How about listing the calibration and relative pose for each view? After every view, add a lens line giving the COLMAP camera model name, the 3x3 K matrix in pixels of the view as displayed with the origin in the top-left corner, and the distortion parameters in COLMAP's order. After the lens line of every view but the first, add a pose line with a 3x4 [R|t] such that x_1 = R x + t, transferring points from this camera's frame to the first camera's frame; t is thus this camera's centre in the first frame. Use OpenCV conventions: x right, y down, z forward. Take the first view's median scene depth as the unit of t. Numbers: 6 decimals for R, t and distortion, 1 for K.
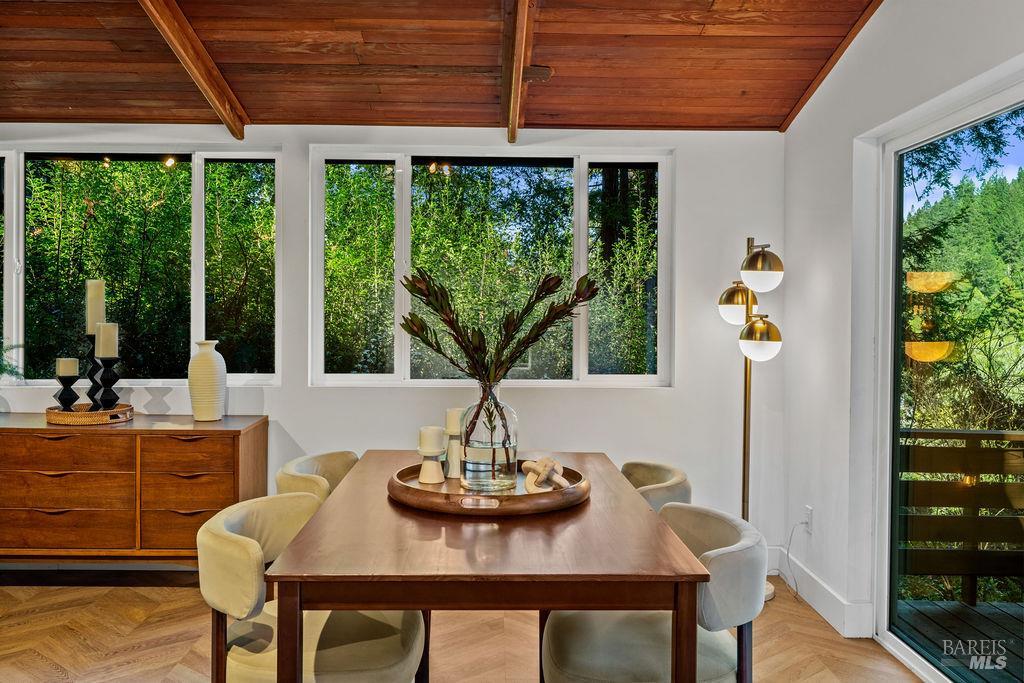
lens RADIAL K [[838.0, 0, 512.0], [0, 838.0, 341.5], [0, 0, 1]] dist [-0.002597, -0.001942]
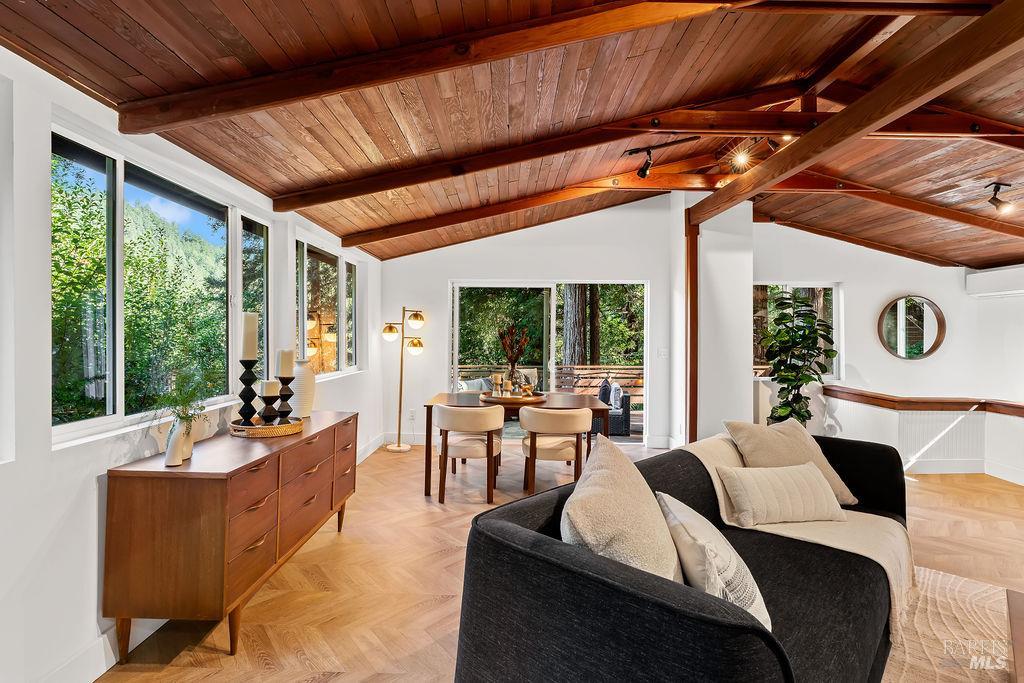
lens RADIAL K [[495.4, 0, 512.7], [0, 495.4, 330.9], [0, 0, 1]] dist [-0.000564, 0.001456]
pose [[0.021951, 0.001663, 0.999758, -1.215181], [0.016630, 0.999860, -0.002029, -0.042563], [-0.999621, 0.016671, 0.021920, 0.644844]]
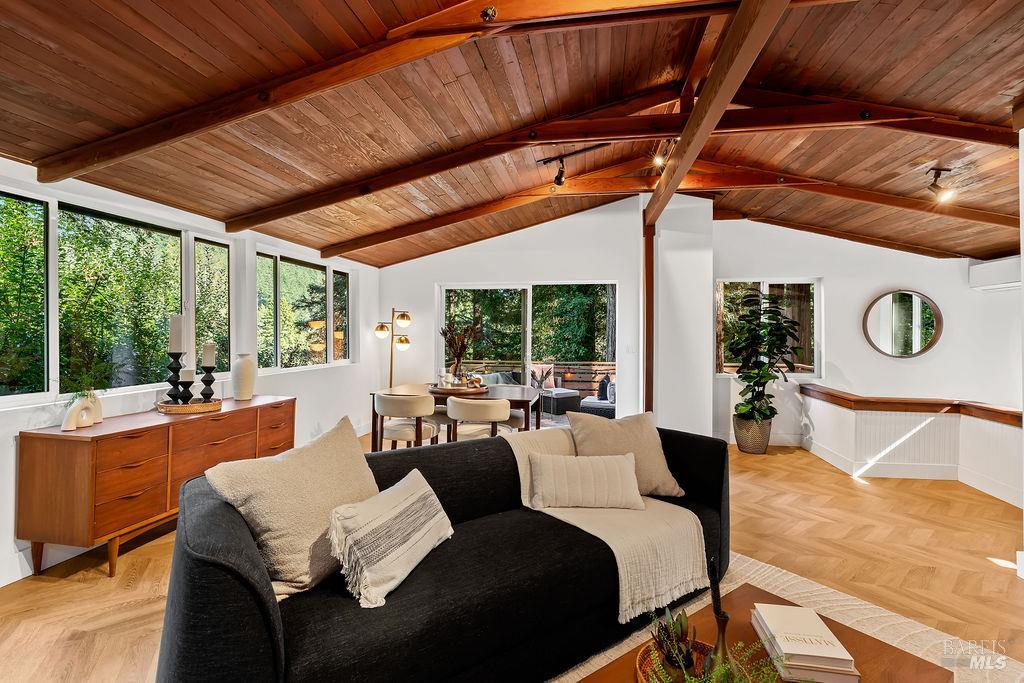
lens RADIAL K [[464.7, 0, 510.7], [0, 464.7, 333.4], [0, 0, 1]] dist [-0.010849, 0.009231]
pose [[0.202396, -0.007852, 0.979272, -1.212462], [0.019342, 0.999805, 0.004020, -0.035240], [-0.979113, 0.018127, 0.202508, 0.283463]]
